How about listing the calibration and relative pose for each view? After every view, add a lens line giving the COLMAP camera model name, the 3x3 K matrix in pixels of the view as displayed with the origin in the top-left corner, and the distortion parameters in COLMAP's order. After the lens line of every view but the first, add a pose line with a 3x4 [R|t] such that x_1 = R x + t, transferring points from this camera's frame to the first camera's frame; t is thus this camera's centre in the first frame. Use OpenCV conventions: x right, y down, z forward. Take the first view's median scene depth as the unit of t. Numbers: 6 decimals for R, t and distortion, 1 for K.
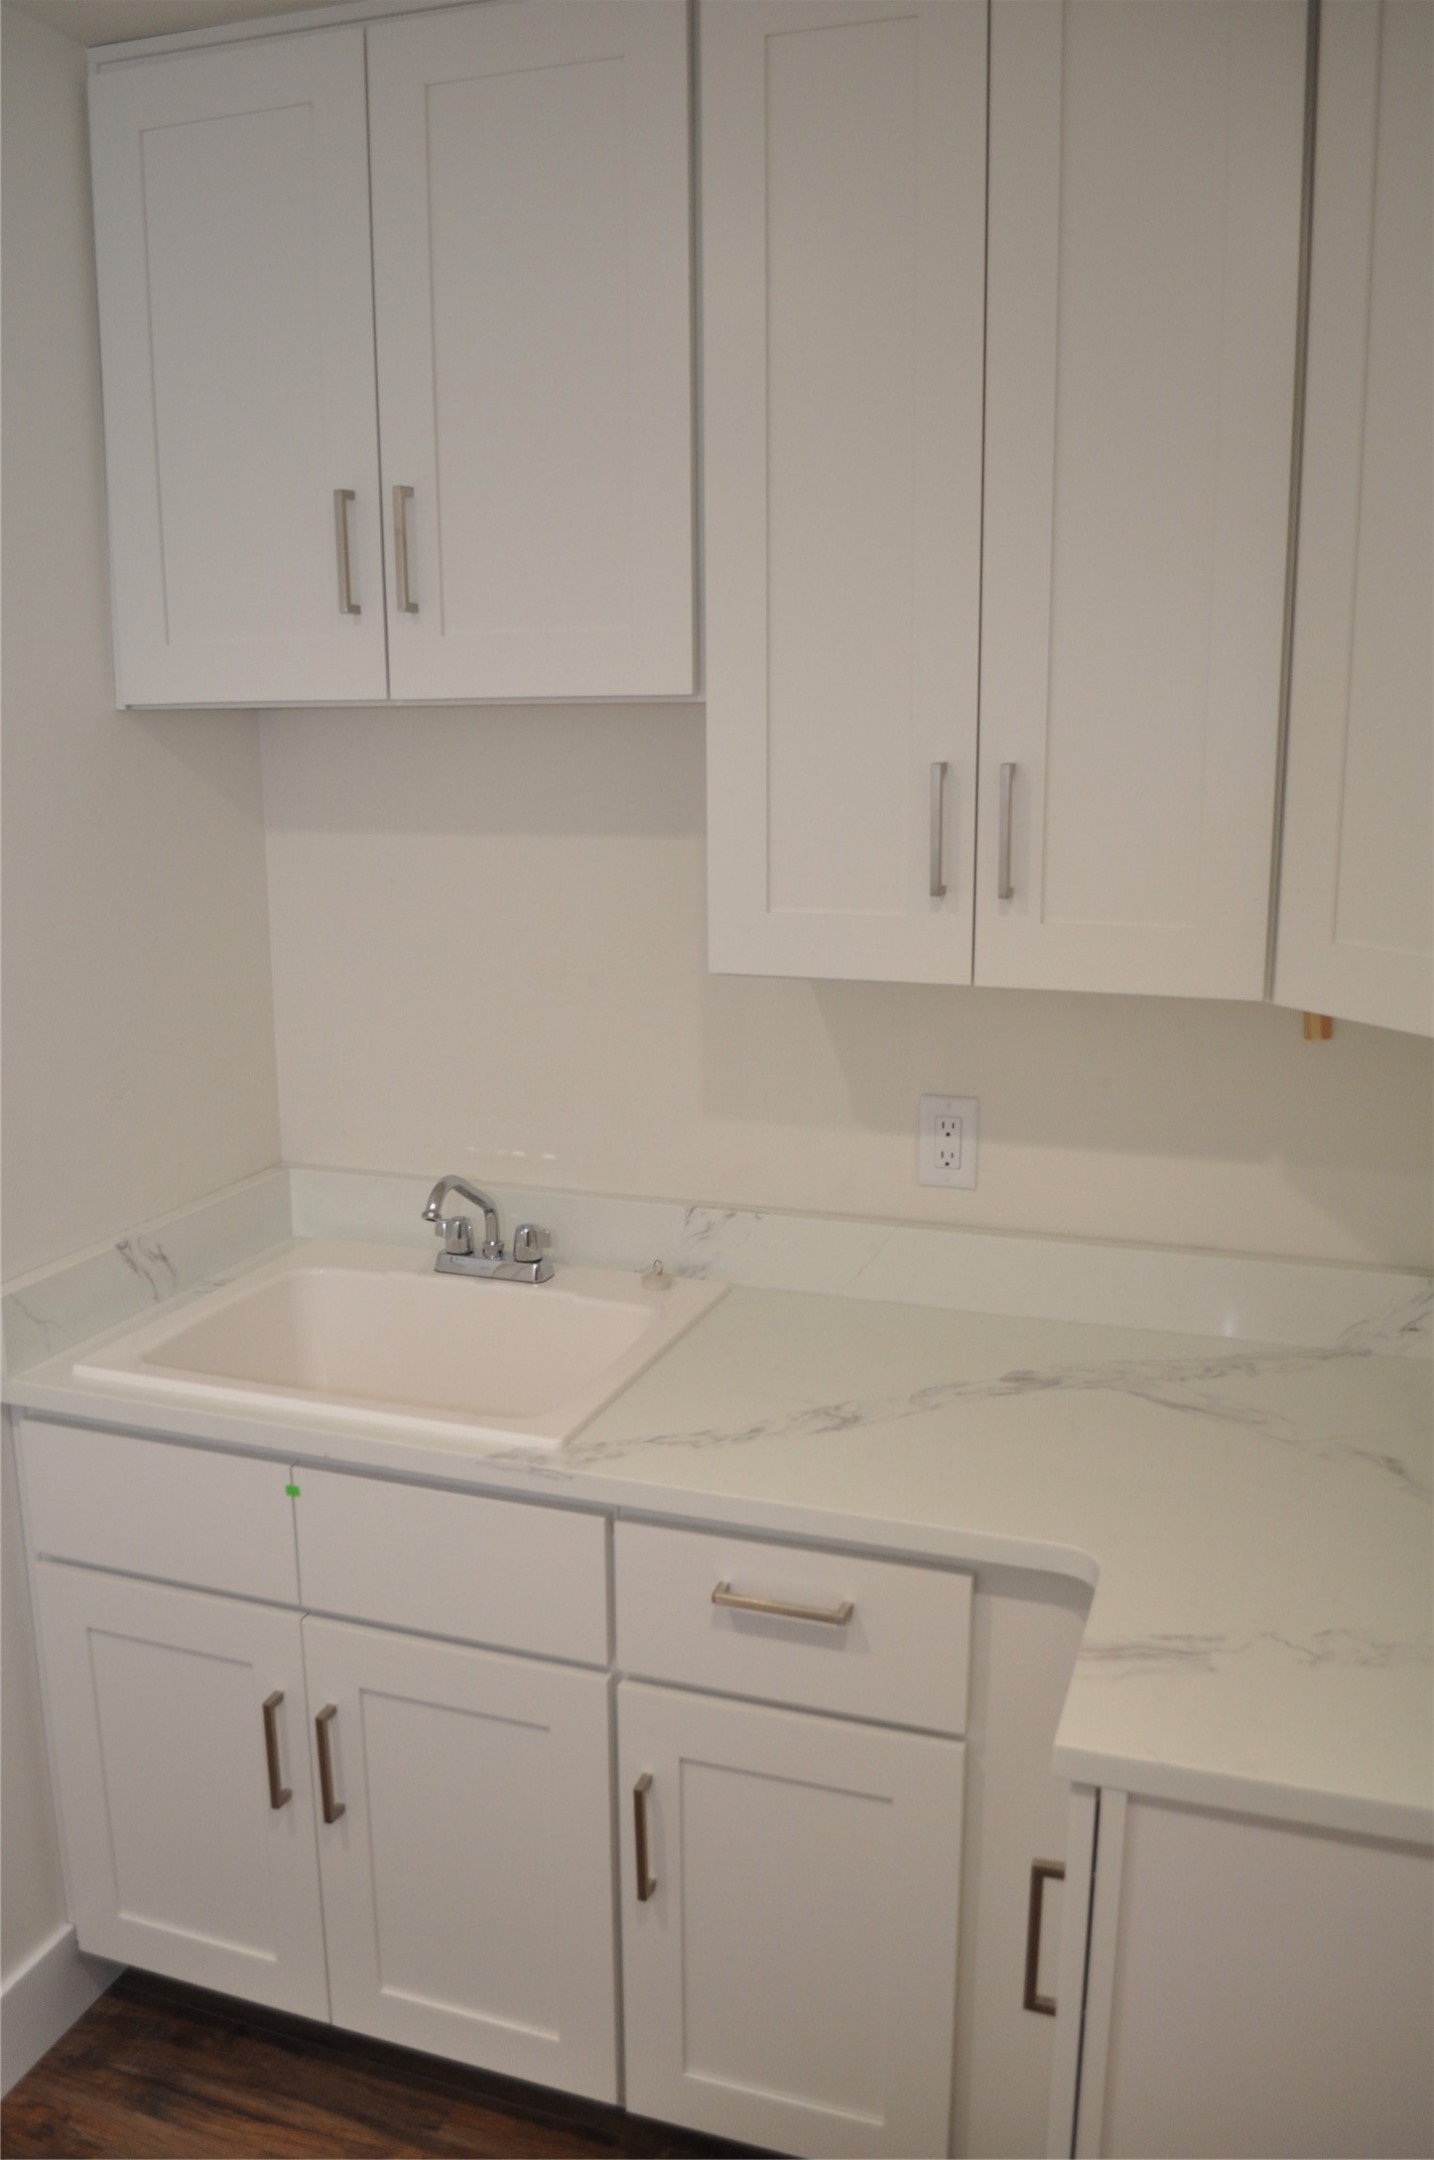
lens RADIAL K [[1760.7, 0, 717.8], [0, 1760.7, 1083.1], [0, 0, 1]] dist [-0.076016, -0.001211]
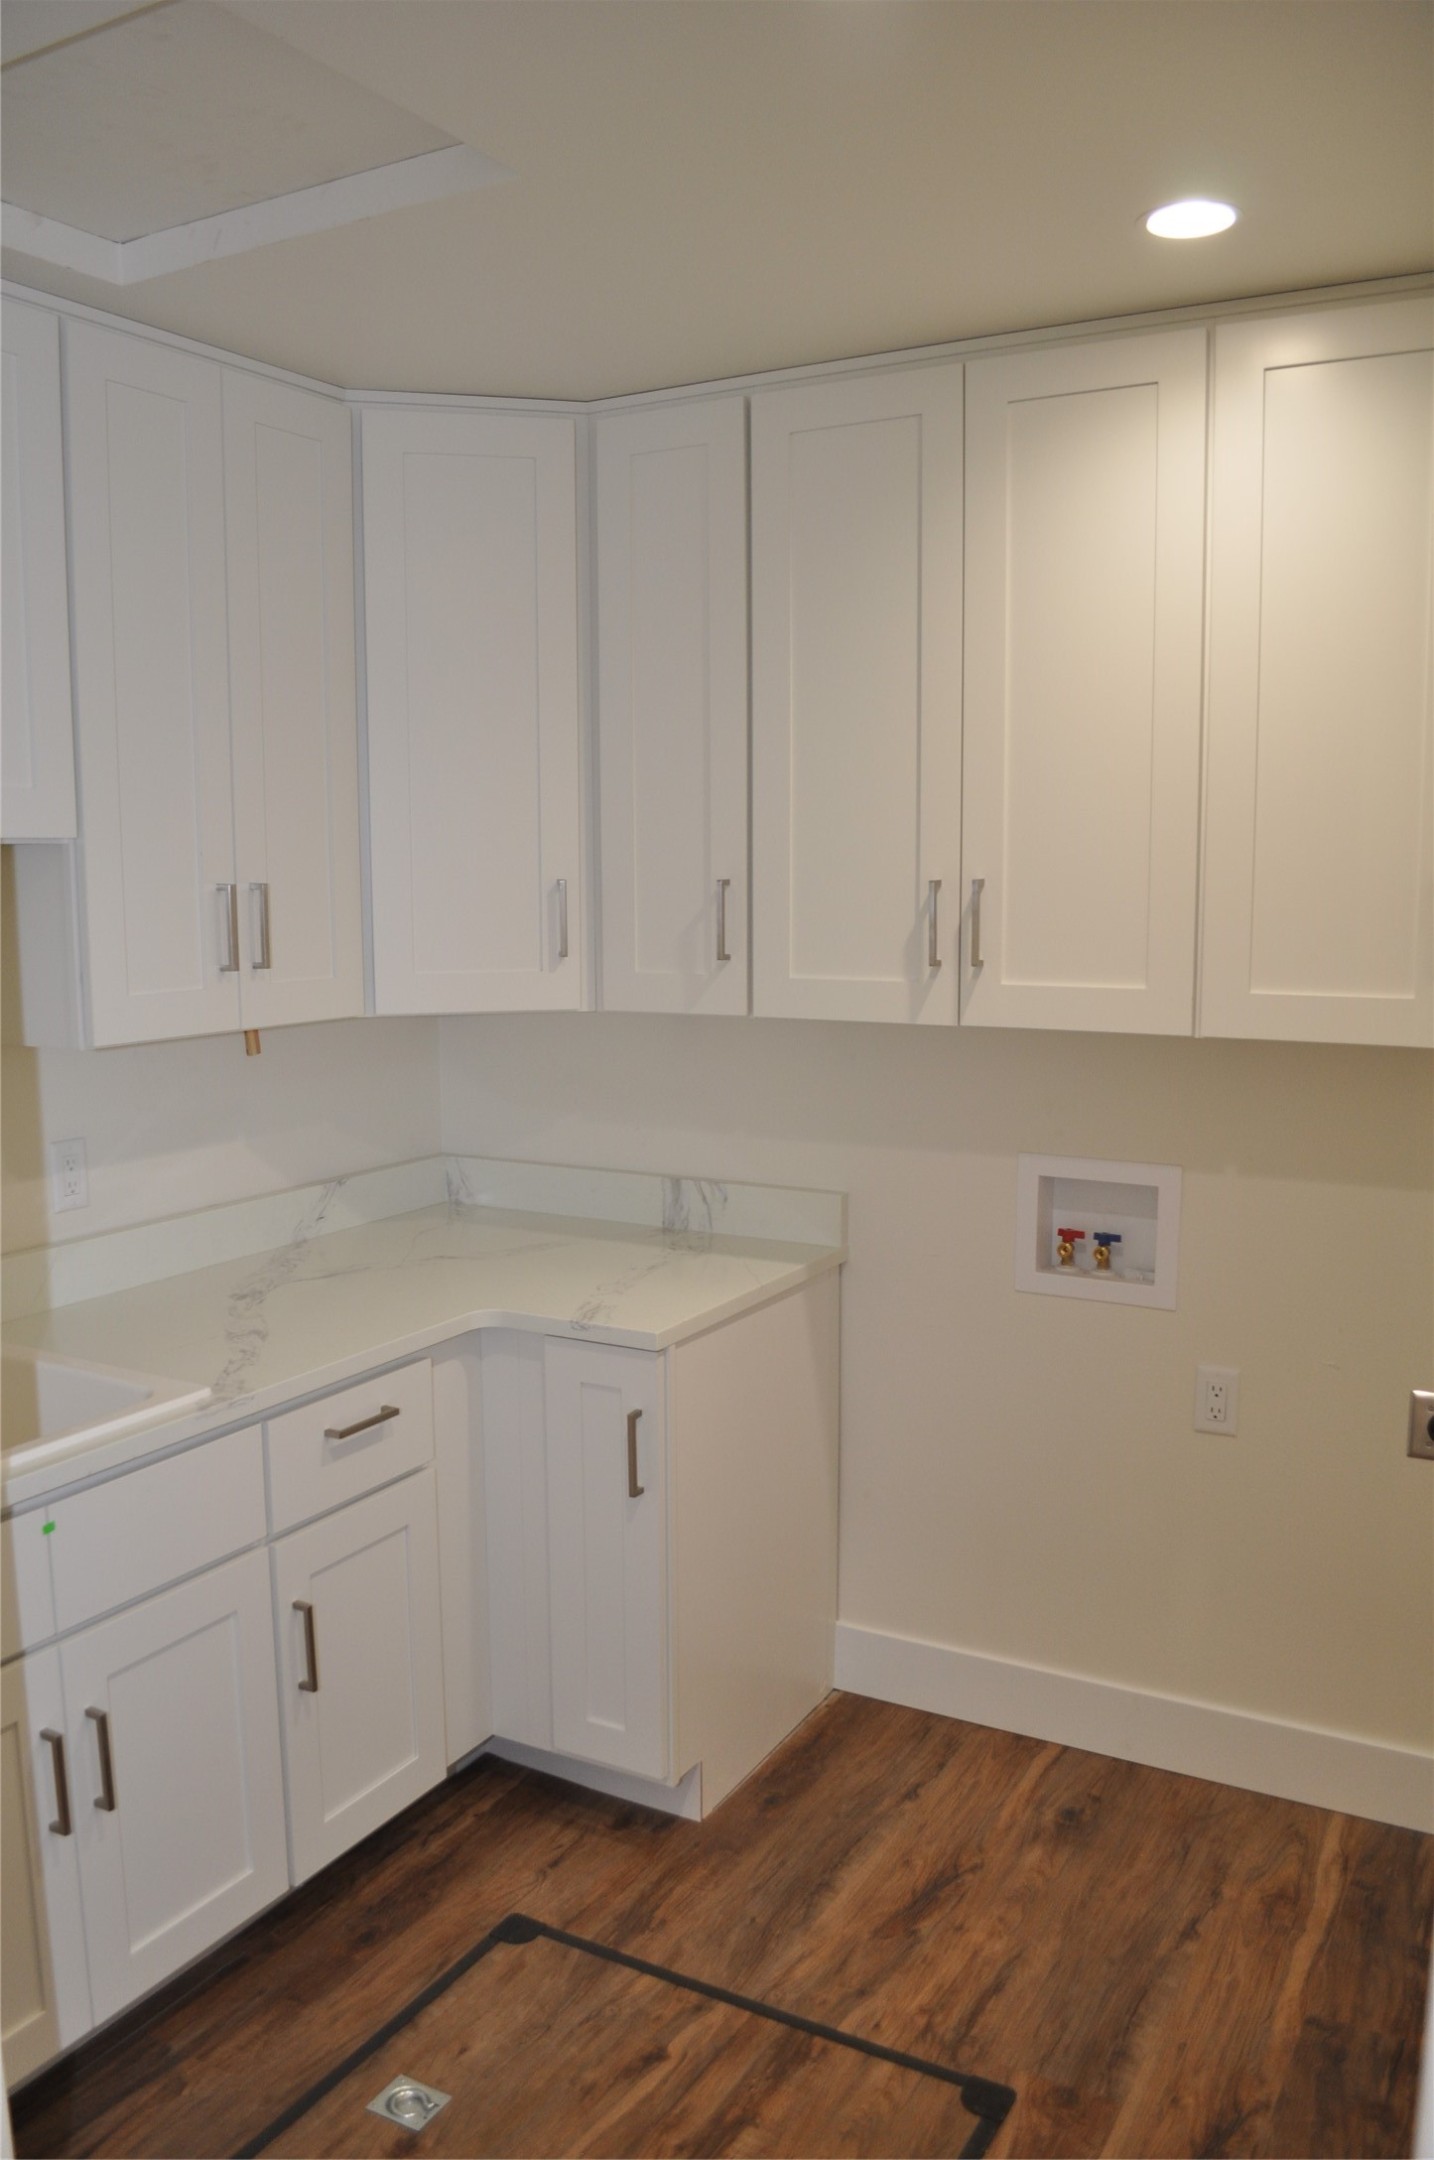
lens RADIAL K [[1707.7, 0, 716.6], [0, 1707.7, 1080.5], [0, 0, 1]] dist [-0.085841, 0.015556]
pose [[0.166296, -0.120146, 0.978729, -1.181460], [0.203650, 0.975336, 0.085127, -0.050940], [-0.964817, 0.185162, 0.186662, 0.328731]]
